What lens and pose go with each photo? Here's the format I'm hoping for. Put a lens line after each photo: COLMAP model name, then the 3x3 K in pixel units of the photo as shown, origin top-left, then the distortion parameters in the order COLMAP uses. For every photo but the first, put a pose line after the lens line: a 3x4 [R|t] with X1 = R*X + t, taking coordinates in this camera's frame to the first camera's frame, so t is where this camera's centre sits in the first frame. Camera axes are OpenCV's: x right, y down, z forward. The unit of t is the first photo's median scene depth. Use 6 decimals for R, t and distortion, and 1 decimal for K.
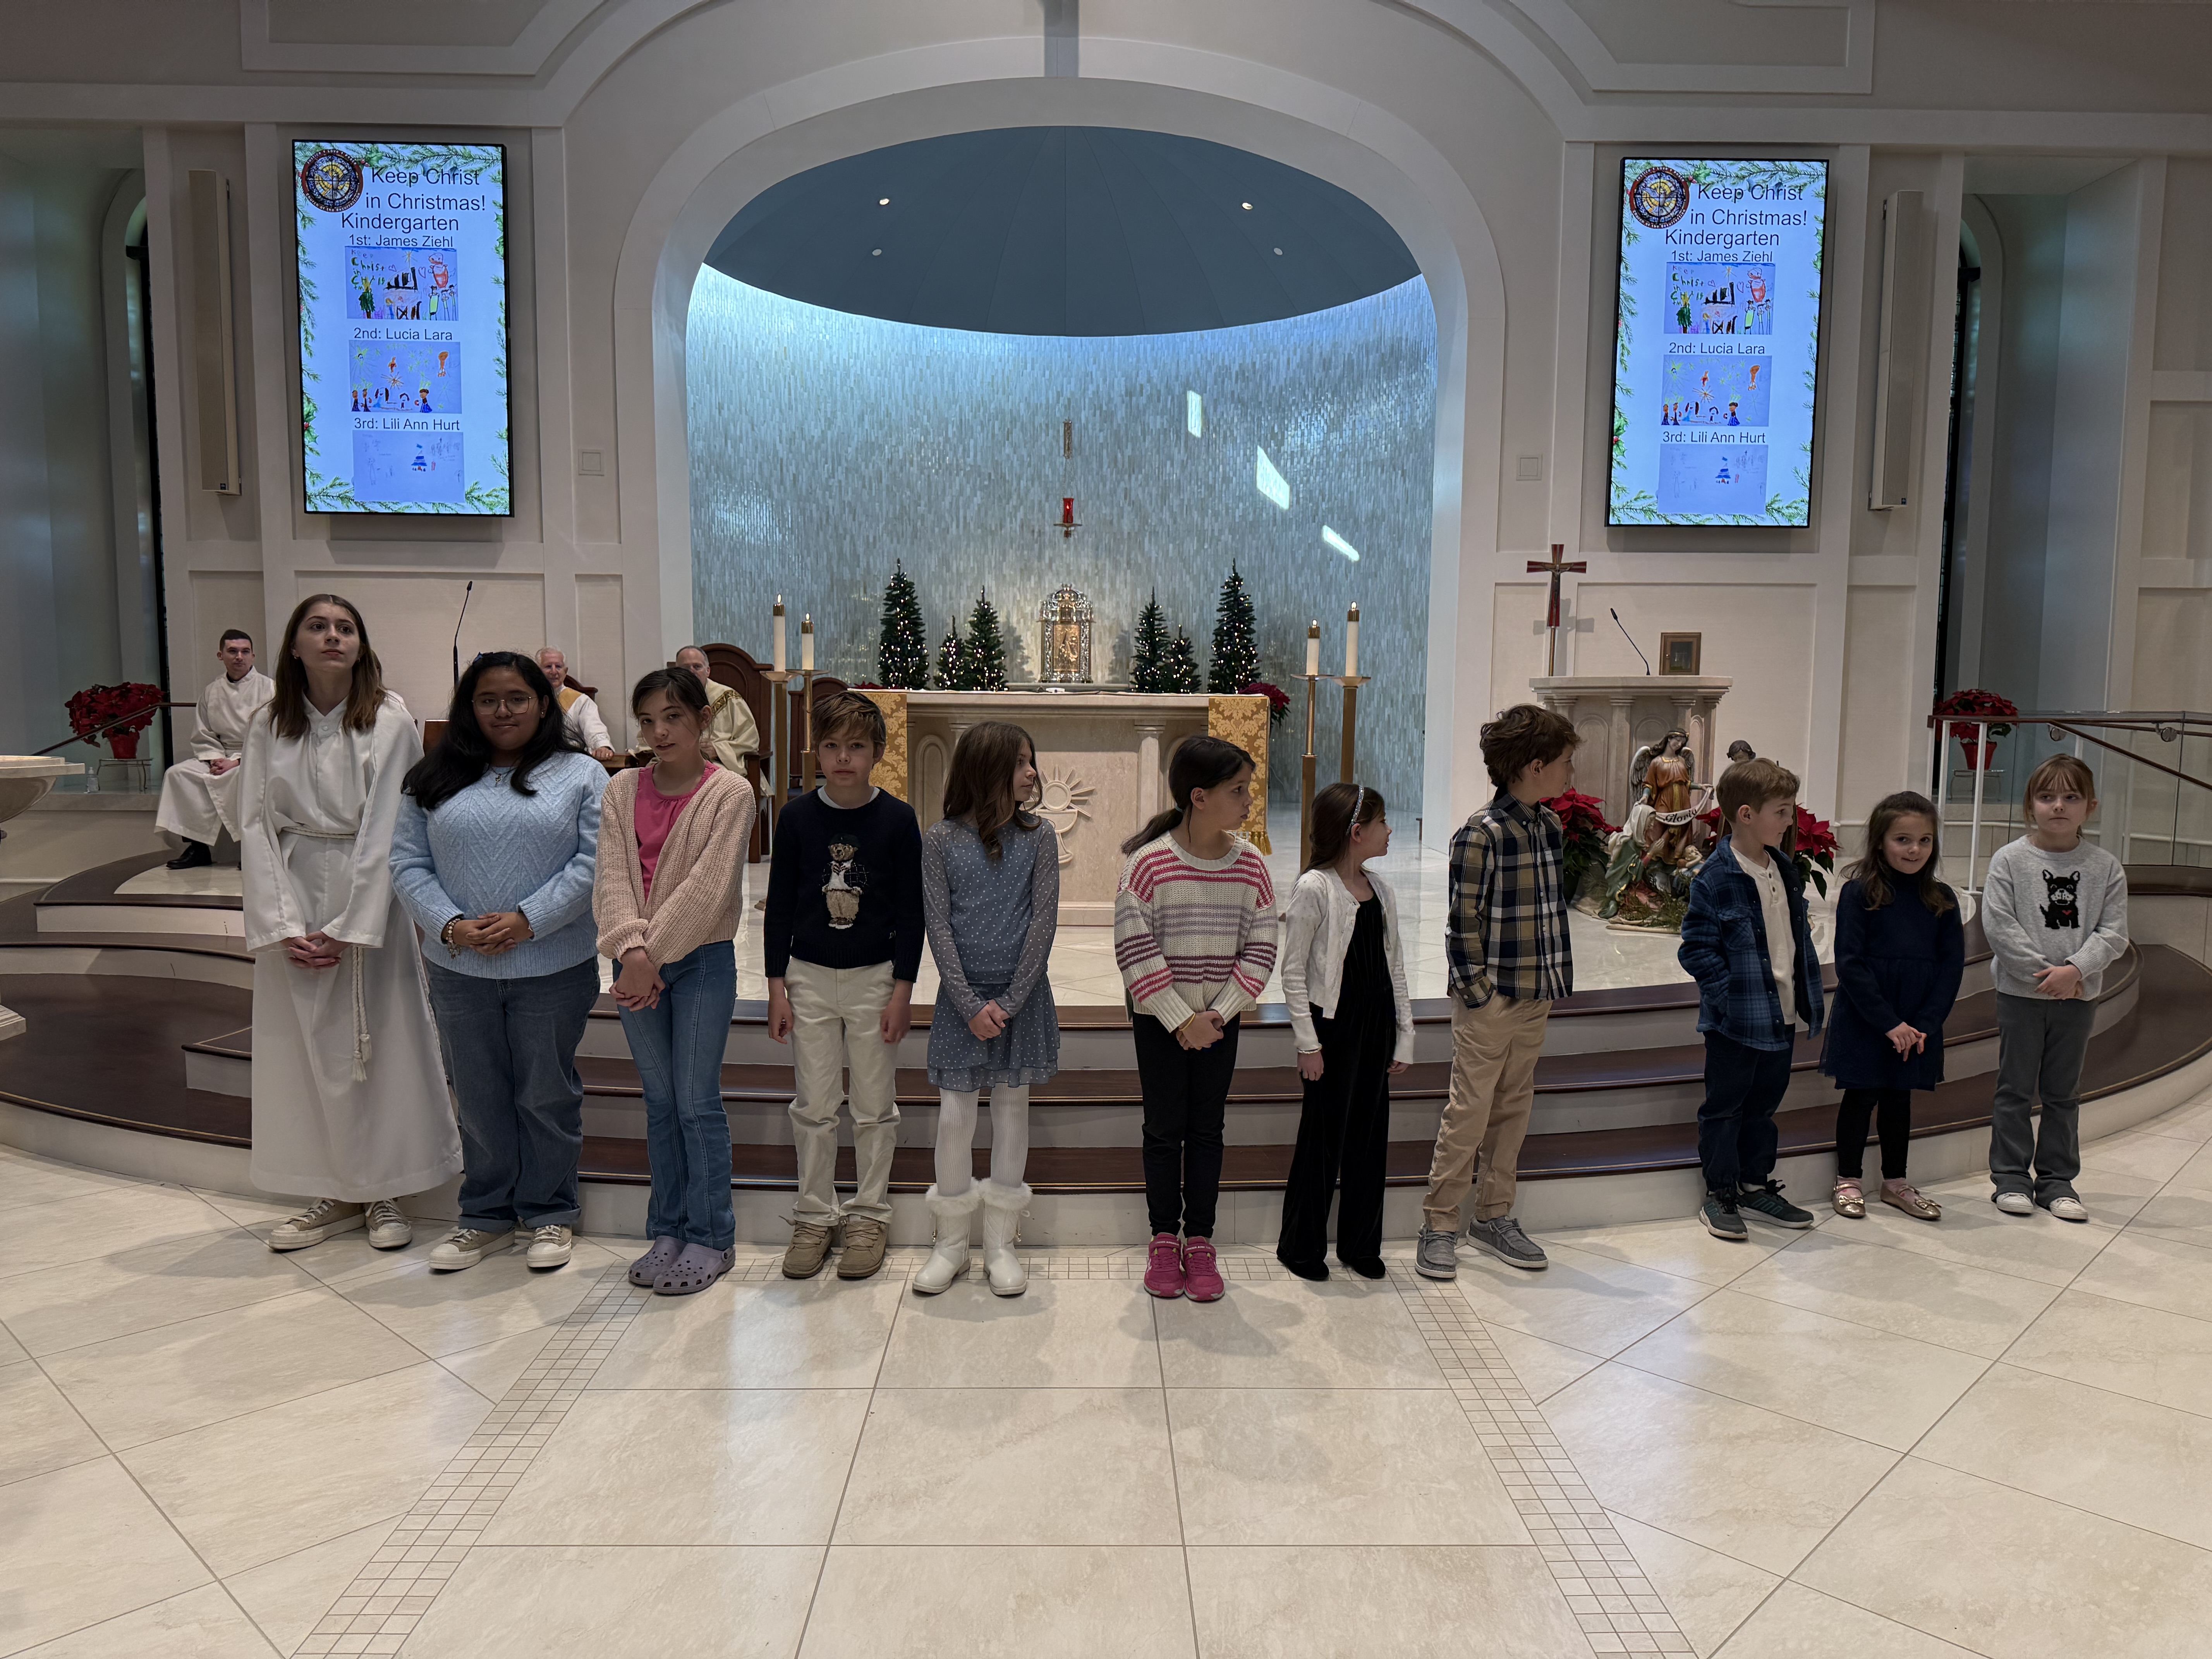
lens RADIAL K [[1545.7, 0, 1109.0], [0, 1545.7, 874.6], [0, 0, 1]] dist [0.017926, -0.020898]
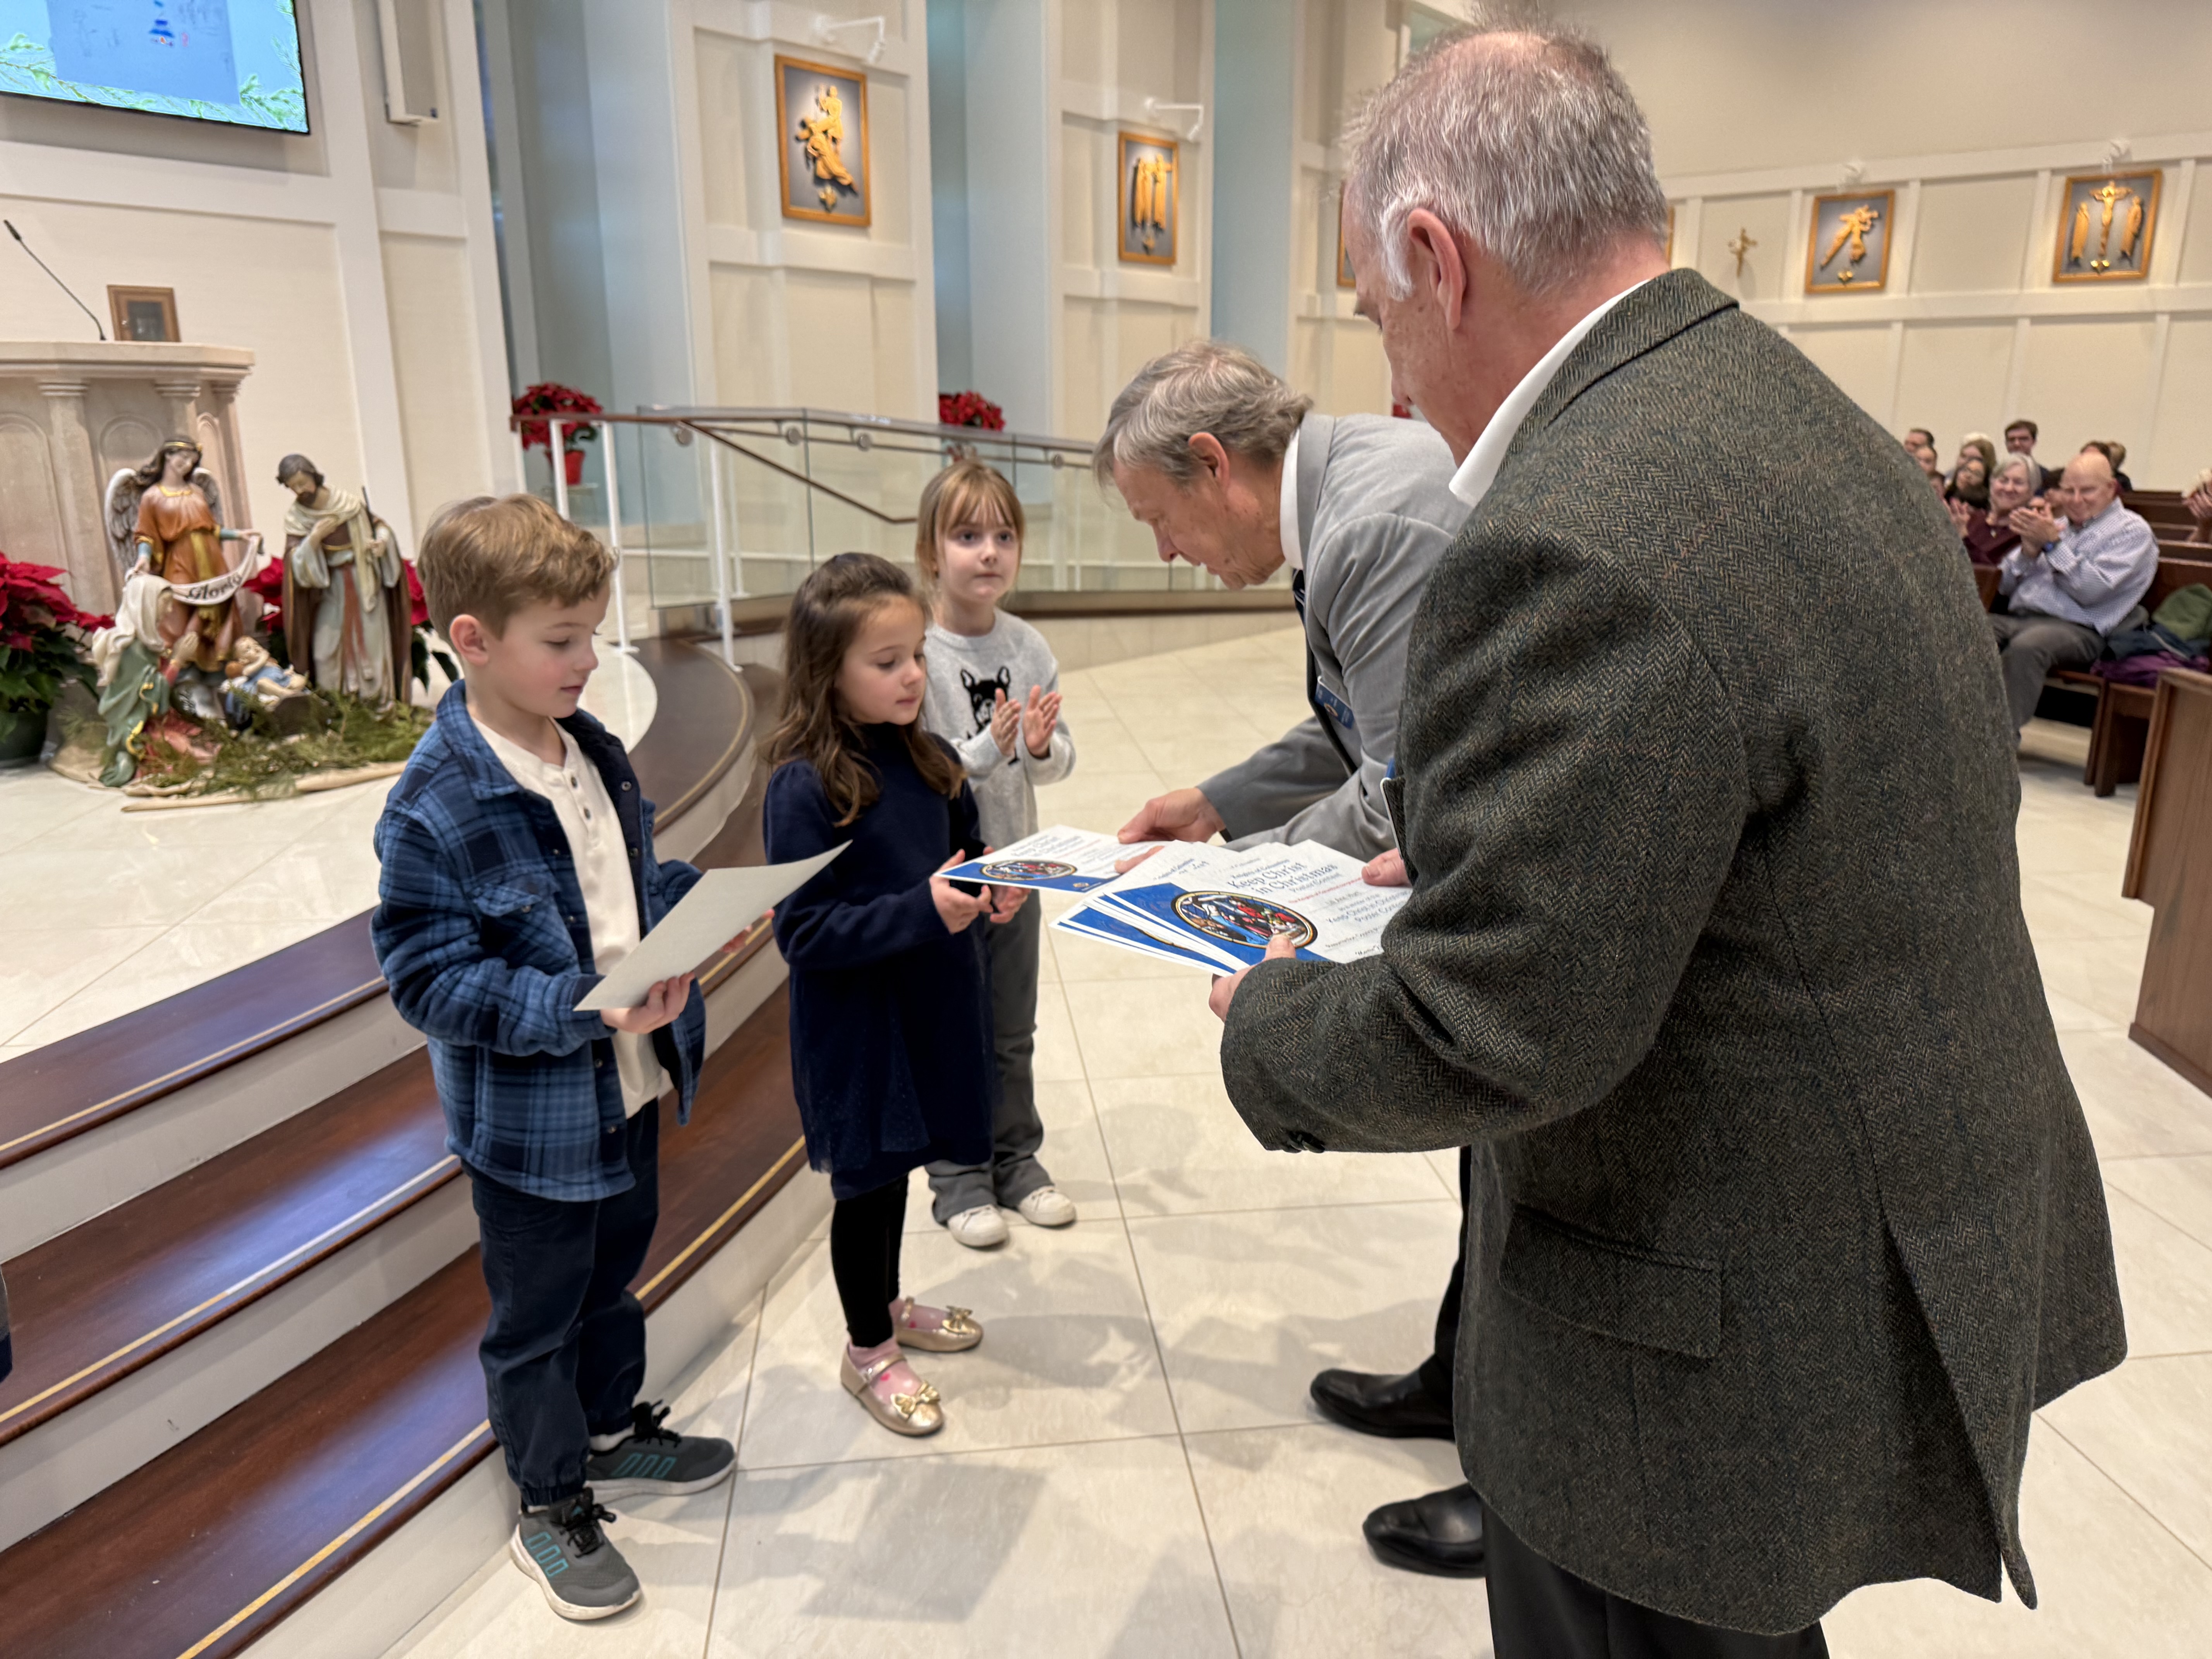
lens RADIAL K [[1583.6, 0, 1117.7], [0, 1583.6, 850.5], [0, 0, 1]] dist [0.001660, -0.038058]
pose [[0.626811, -0.211500, 0.749917, 0.089400], [0.091169, 0.975752, 0.198989, -0.022209], [-0.773819, -0.056359, 0.630894, 0.276514]]
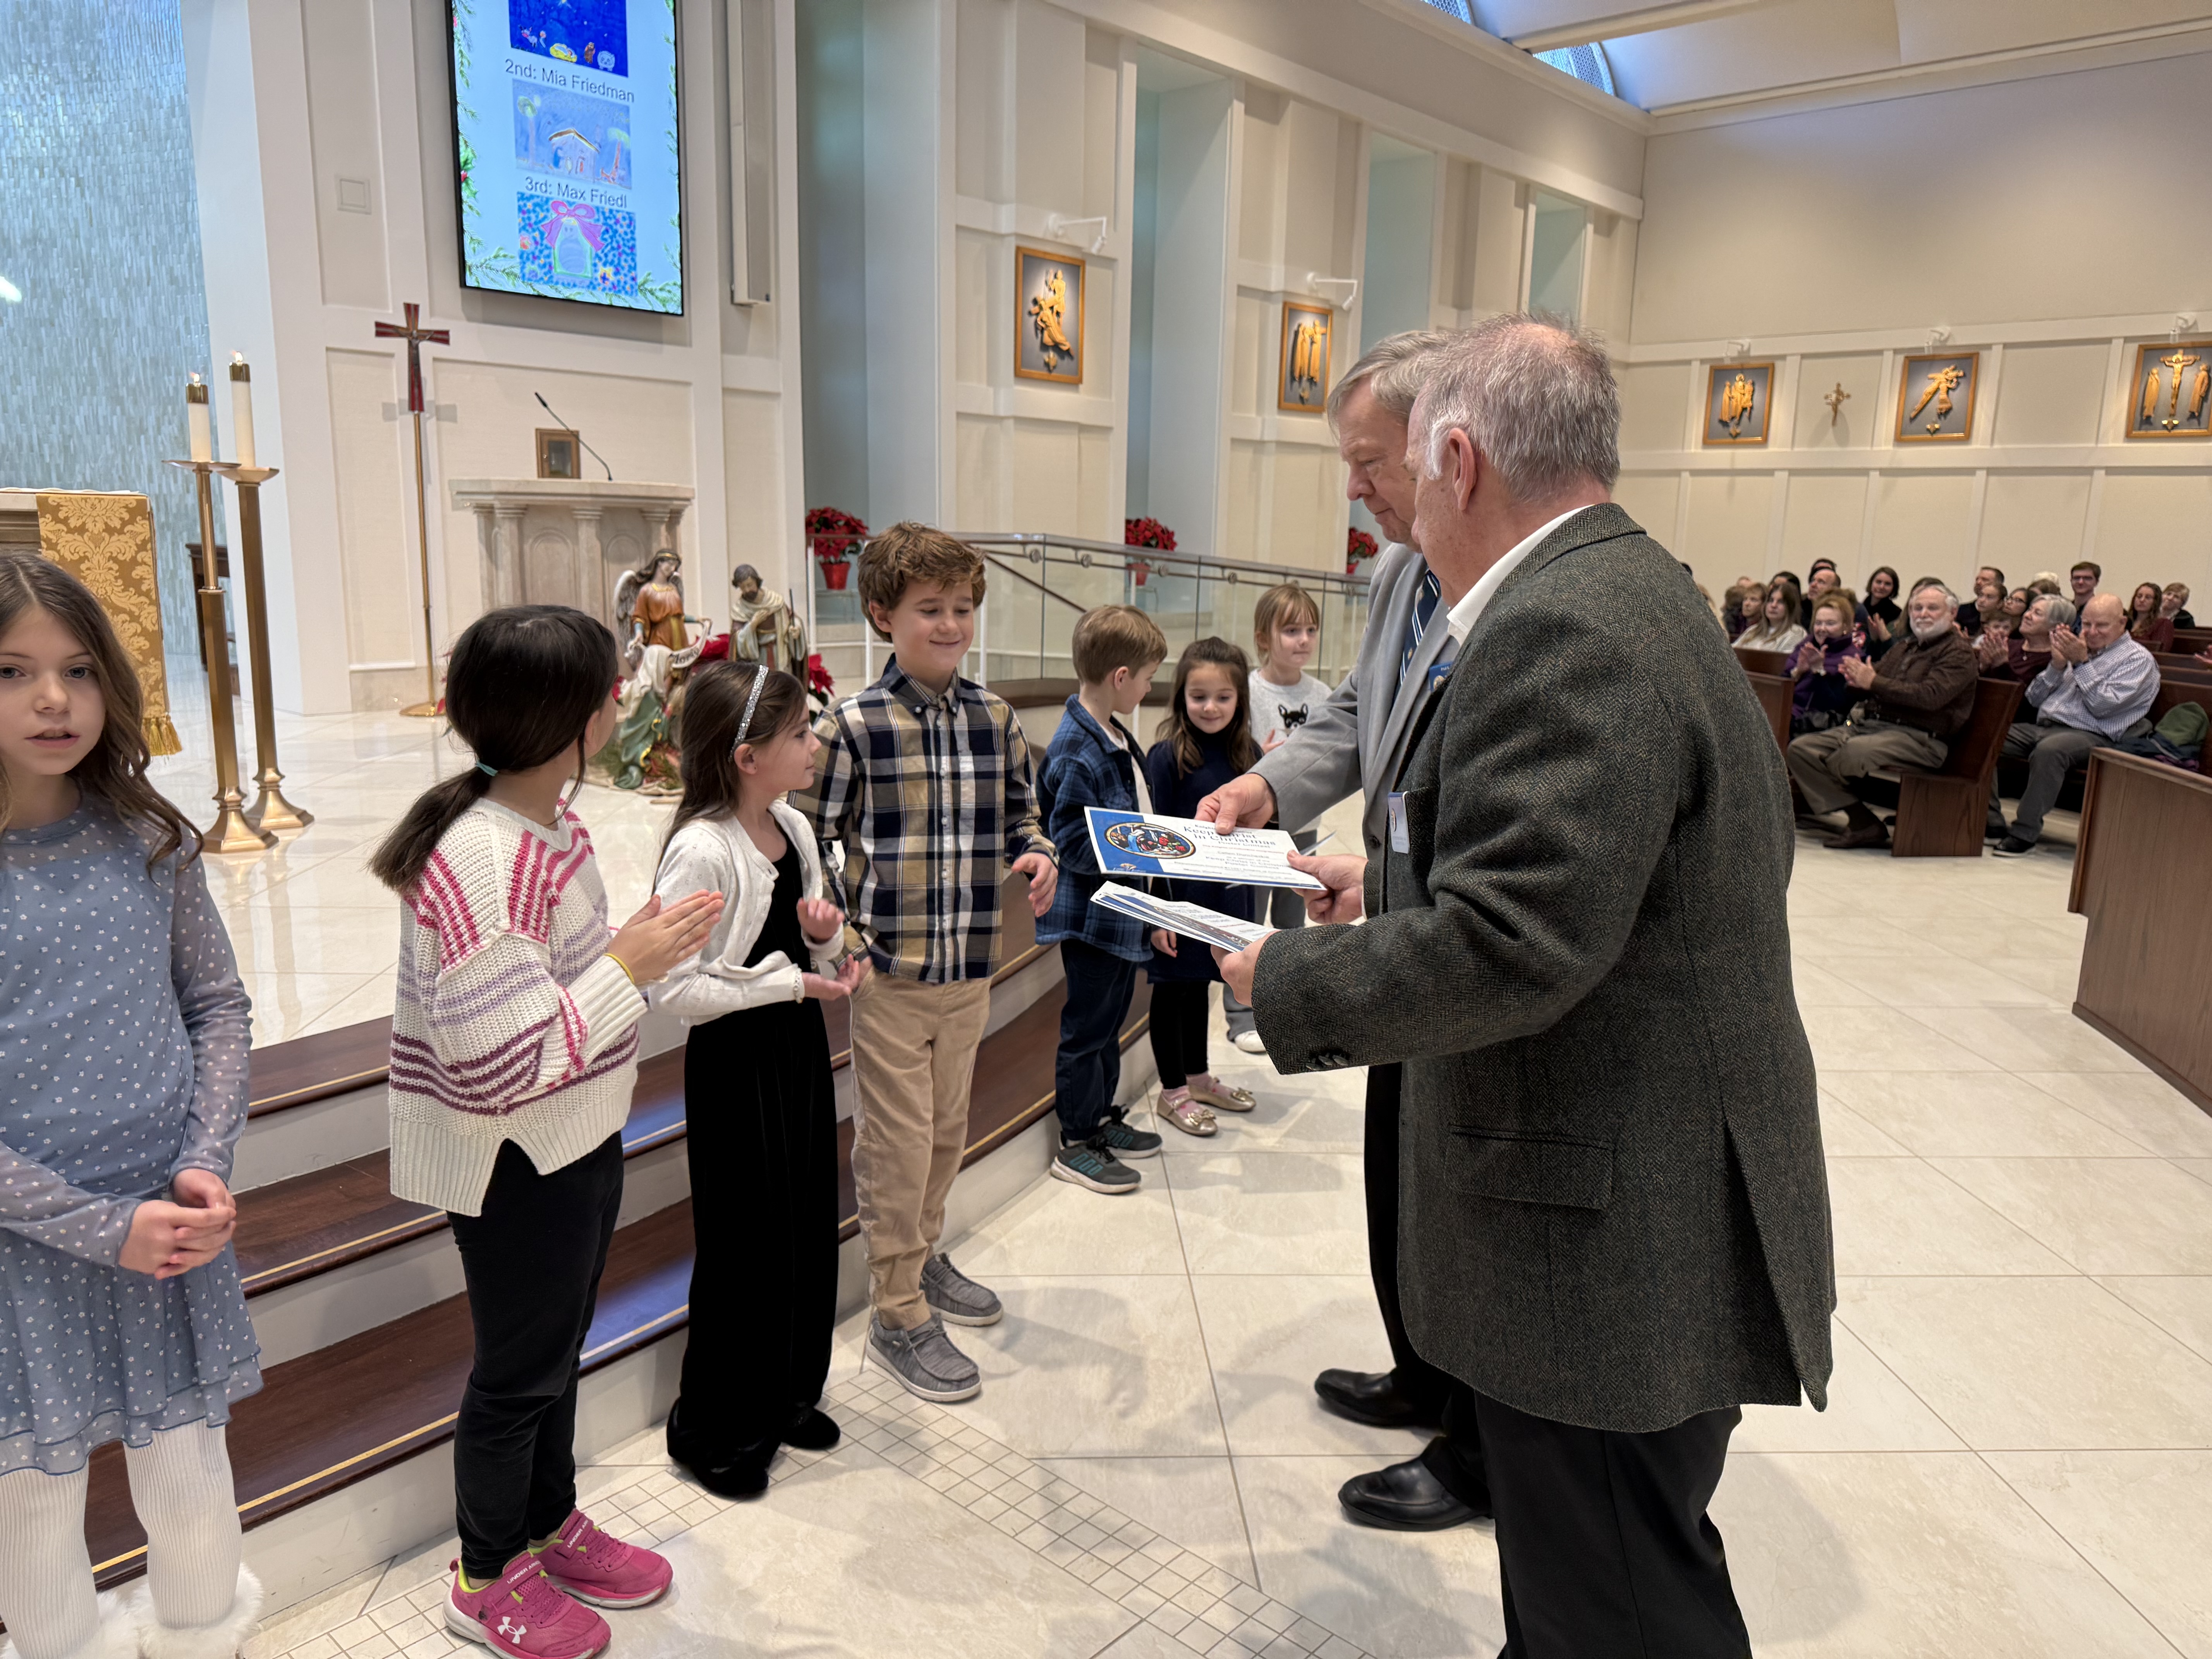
lens RADIAL K [[1556.0, 0, 1091.7], [0, 1556.0, 853.2], [0, 0, 1]] dist [0.017377, -0.018671]
pose [[0.688706, -0.138480, 0.711693, -0.071167], [0.061412, 0.989205, 0.133049, -0.024212], [-0.722435, -0.047925, 0.689776, 0.203705]]
